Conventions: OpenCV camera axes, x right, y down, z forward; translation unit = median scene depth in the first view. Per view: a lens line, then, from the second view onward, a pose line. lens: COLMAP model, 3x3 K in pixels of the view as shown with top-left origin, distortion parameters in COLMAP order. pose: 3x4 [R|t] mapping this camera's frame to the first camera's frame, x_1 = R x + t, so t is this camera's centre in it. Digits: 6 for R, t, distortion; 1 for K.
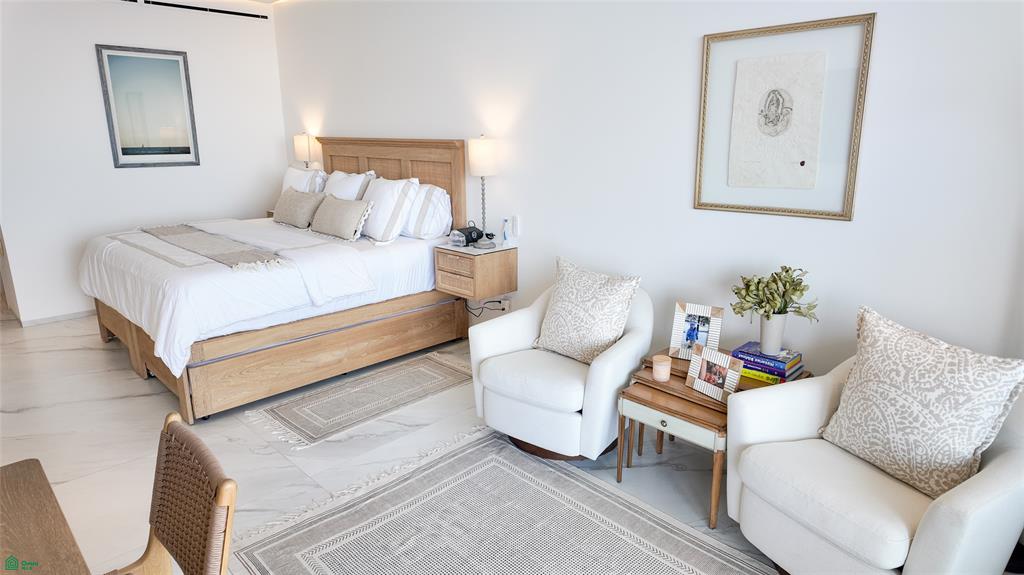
lens RADIAL K [[604.9, 0, 515.7], [0, 604.9, 282.5], [0, 0, 1]] dist [0.049151, 0.000065]
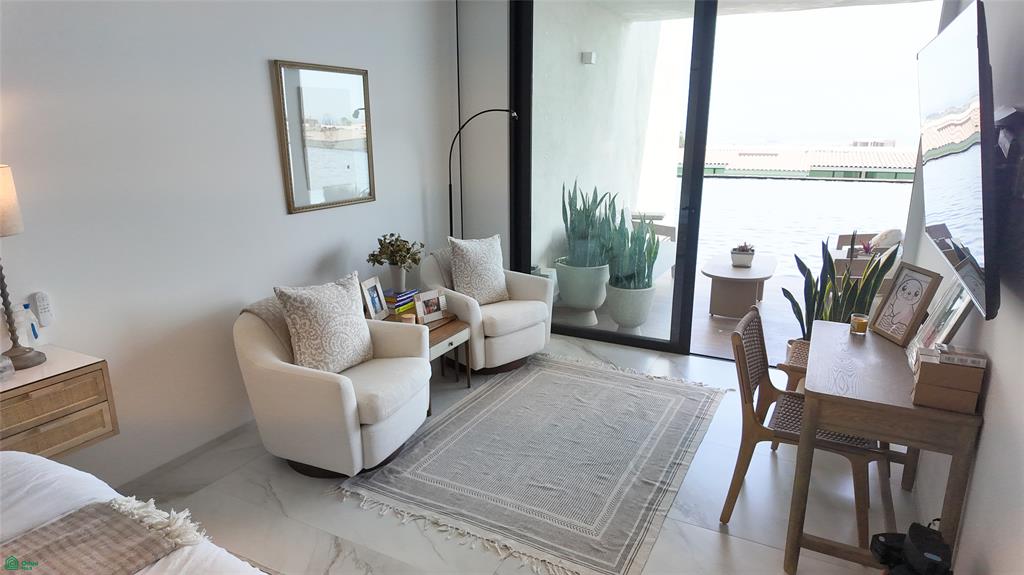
lens RADIAL K [[595.6, 0, 513.7], [0, 595.6, 291.6], [0, 0, 1]] dist [0.112461, -0.160453]
pose [[-0.307390, -0.238911, 0.921104, -0.986700], [0.237562, 0.918054, 0.317398, -0.274117], [-0.921453, 0.316384, -0.225445, 1.028183]]
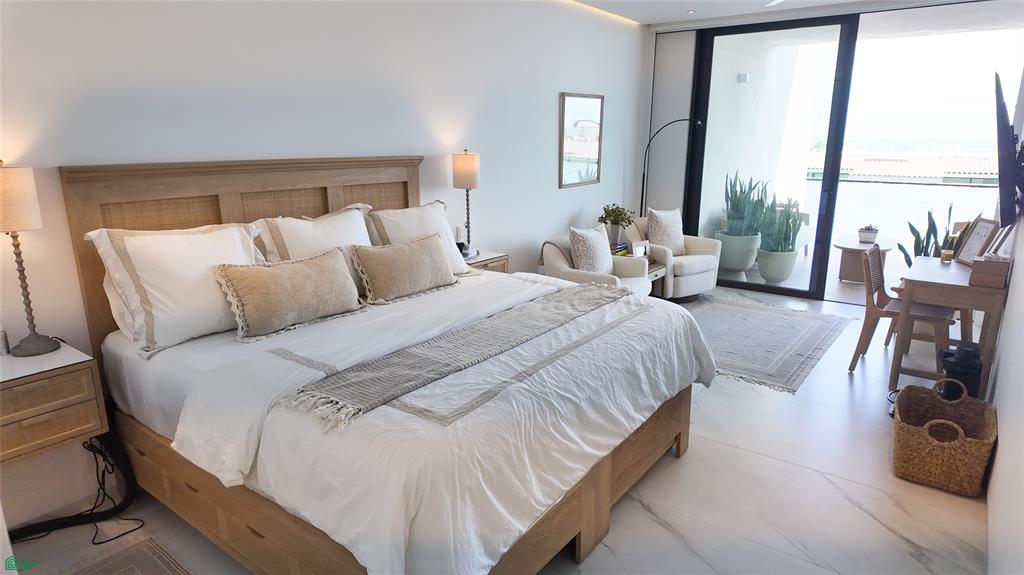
lens RADIAL K [[599.0, 0, 513.0], [0, 599.0, 286.8], [0, 0, 1]] dist [0.049231, -0.056493]
pose [[-0.143062, -0.238261, 0.960607, -1.602062], [0.243047, 0.932411, 0.267464, -0.395936], [-0.959407, 0.271737, -0.075484, 1.503663]]
